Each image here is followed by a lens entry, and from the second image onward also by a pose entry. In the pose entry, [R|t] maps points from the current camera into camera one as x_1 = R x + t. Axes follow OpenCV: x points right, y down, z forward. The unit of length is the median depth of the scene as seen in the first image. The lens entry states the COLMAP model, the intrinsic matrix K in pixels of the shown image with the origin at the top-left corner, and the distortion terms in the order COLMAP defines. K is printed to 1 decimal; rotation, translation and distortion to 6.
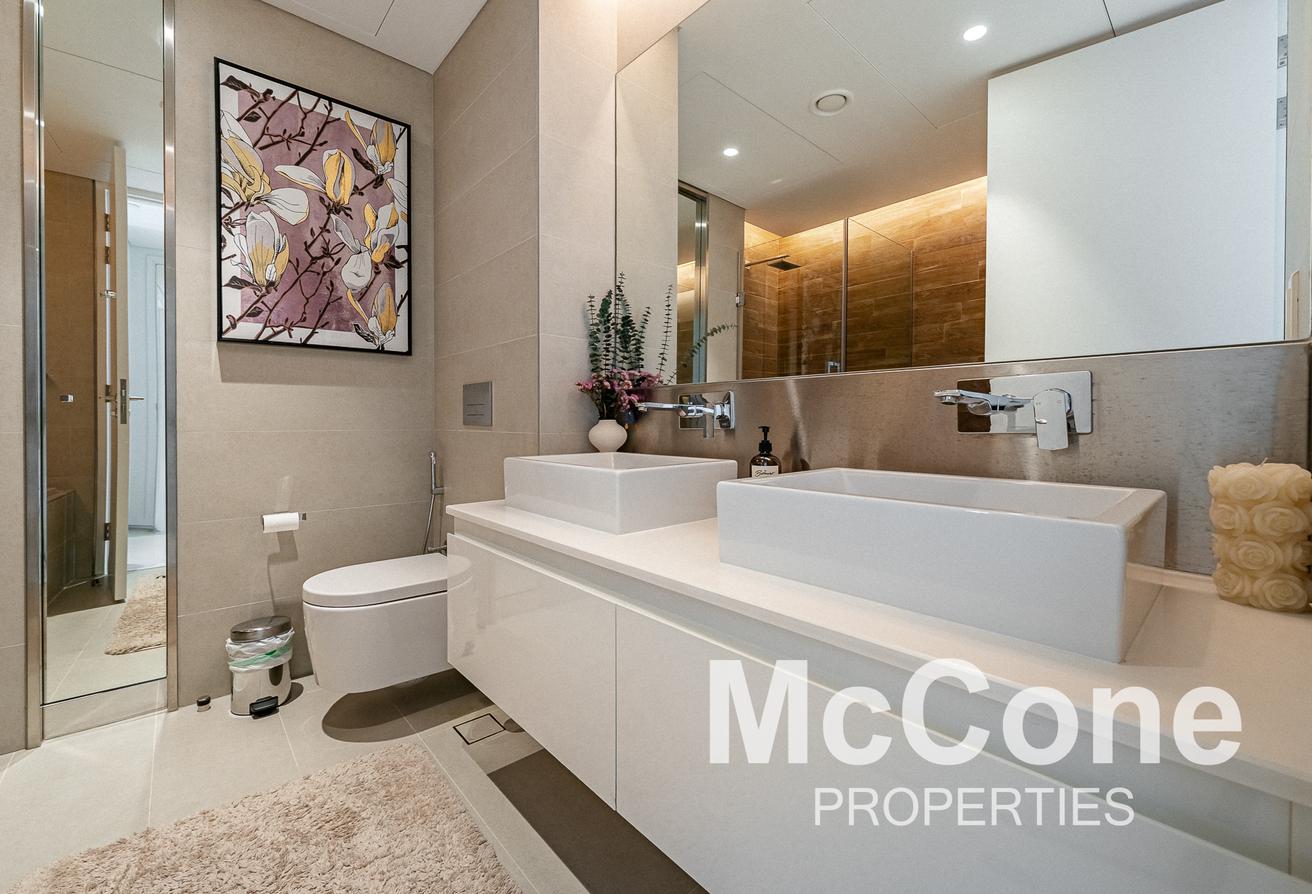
lens RADIAL K [[525.7, 0, 651.6], [0, 525.7, 443.9], [0, 0, 1]] dist [-0.001815, -0.000495]
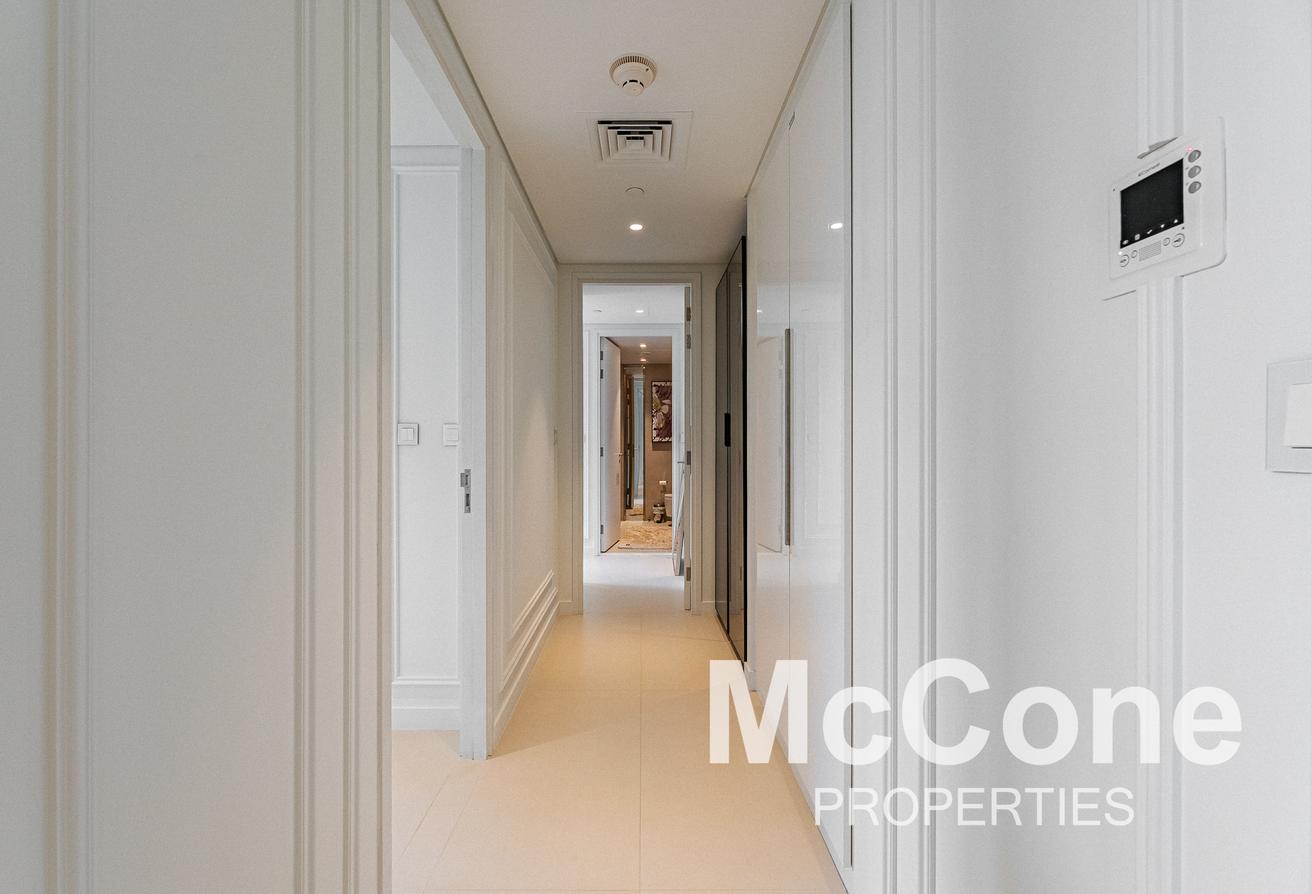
lens RADIAL K [[525.7, 0, 655.9], [0, 525.7, 451.1], [0, 0, 1]] dist [-0.001815, -0.000495]
pose [[0.749740, -0.012242, -0.661619, 2.189087], [0.000545, 0.999840, -0.017882, -0.036655], [0.661732, 0.013047, 0.749627, -2.366214]]
